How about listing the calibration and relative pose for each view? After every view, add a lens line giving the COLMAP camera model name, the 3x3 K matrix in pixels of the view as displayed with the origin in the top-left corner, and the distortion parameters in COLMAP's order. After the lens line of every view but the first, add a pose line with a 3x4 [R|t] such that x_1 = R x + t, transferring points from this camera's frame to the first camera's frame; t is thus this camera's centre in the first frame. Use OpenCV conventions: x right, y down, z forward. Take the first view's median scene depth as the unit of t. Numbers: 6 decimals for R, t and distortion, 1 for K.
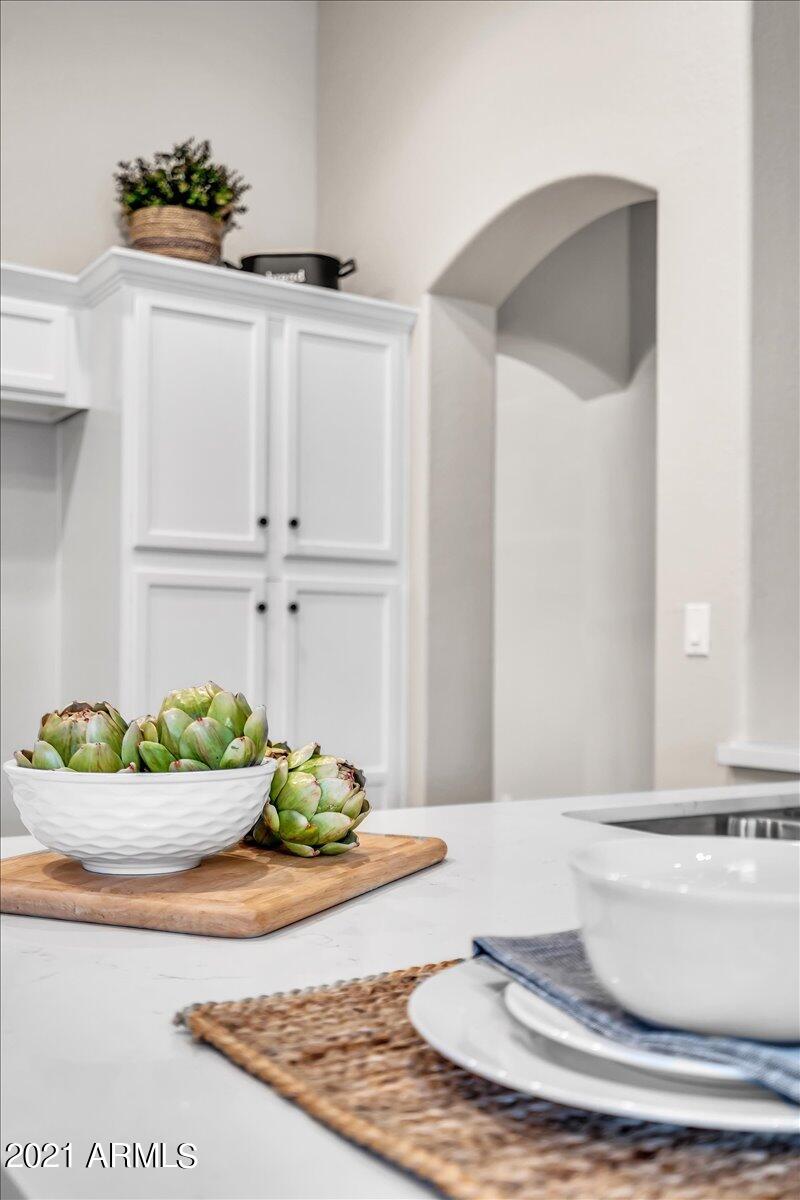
lens RADIAL K [[1248.7, 0, 394.7], [0, 1248.7, 640.0], [0, 0, 1]] dist [0.022080, 0.005604]
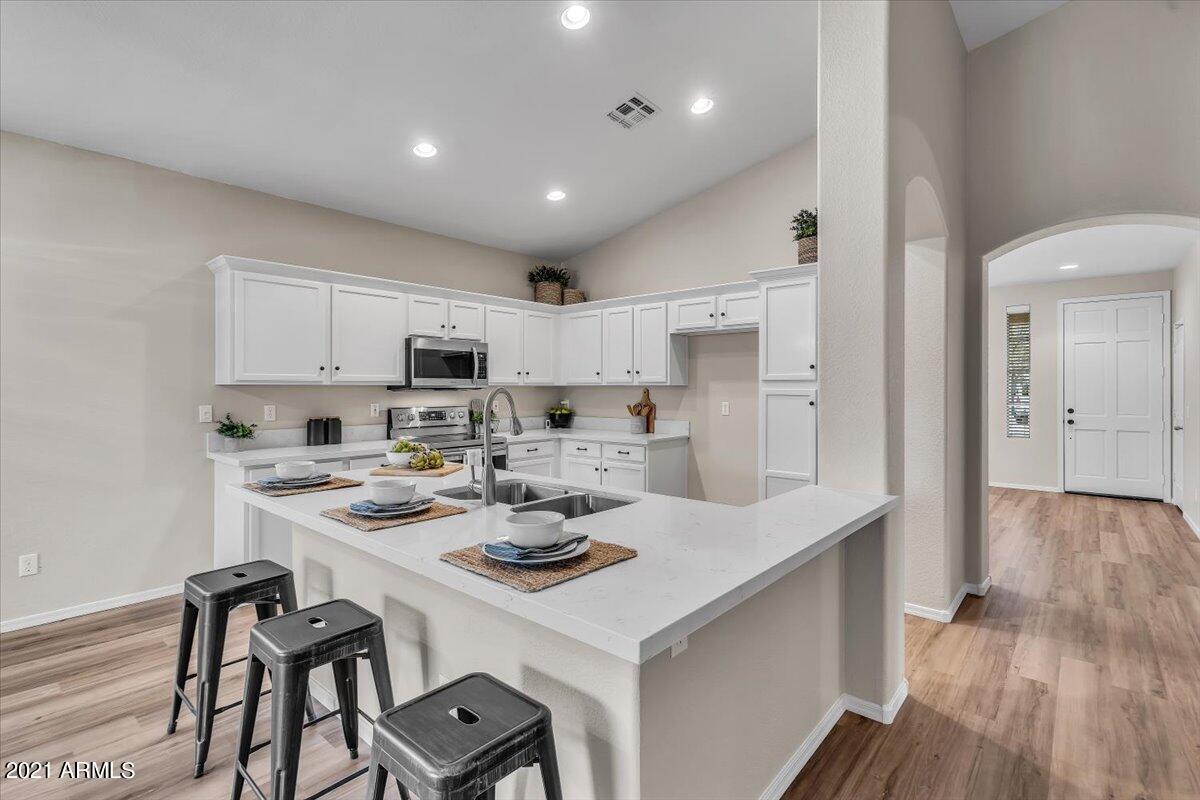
lens RADIAL K [[560.0, 0, 603.5], [0, 560.0, 388.1], [0, 0, 1]] dist [0.001175, 0.000387]
pose [[0.282607, -0.008102, -0.959201, 0.803507], [0.010282, 0.999932, -0.005417, -0.053487], [0.959181, -0.008332, 0.282671, 0.328392]]
